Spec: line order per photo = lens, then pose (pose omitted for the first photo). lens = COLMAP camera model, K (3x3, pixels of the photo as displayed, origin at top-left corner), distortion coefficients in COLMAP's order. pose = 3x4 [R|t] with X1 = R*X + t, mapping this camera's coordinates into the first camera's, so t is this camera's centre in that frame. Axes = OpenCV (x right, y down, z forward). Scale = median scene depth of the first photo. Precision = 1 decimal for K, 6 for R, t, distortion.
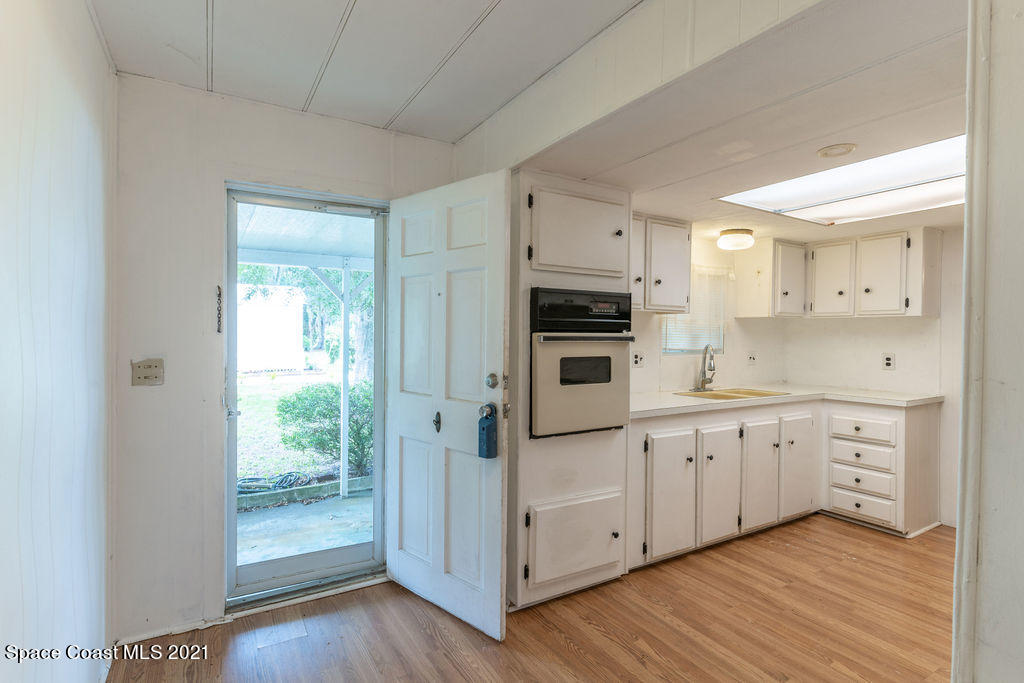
lens RADIAL K [[488.3, 0, 508.6], [0, 488.3, 337.0], [0, 0, 1]] dist [0.022571, -0.000102]
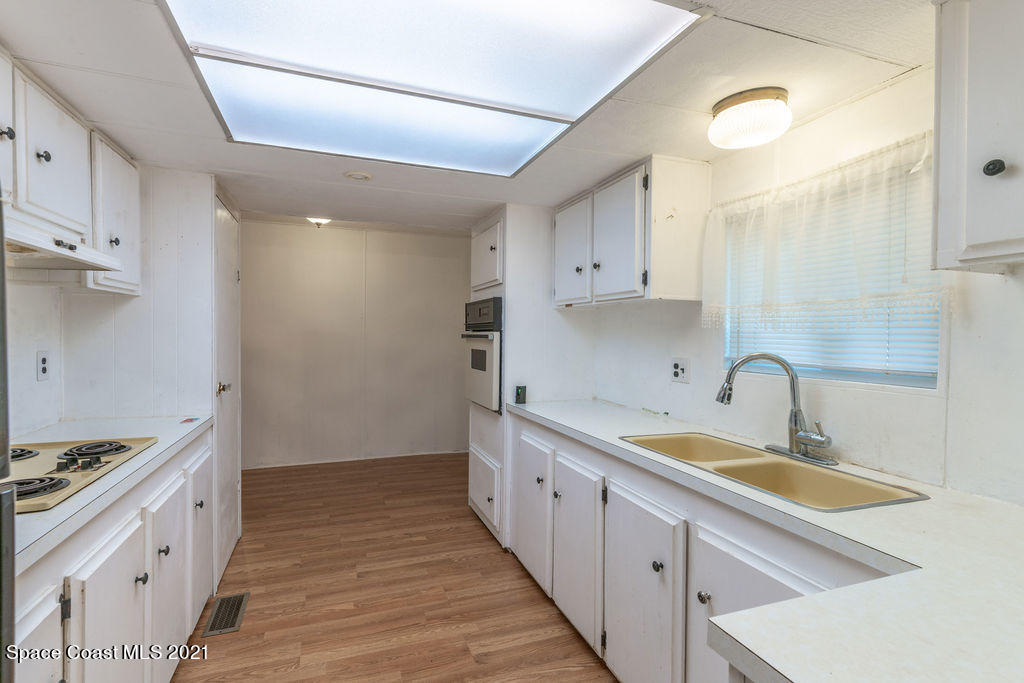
lens RADIAL K [[457.0, 0, 477.2], [0, 457.0, 341.3], [0, 0, 1]] dist [0.000703, 0.000125]
pose [[-0.224075, -0.000345, -0.974572, 1.434615], [-0.021270, 0.999763, 0.004537, 0.012412], [0.974340, 0.021745, -0.224030, 1.321471]]
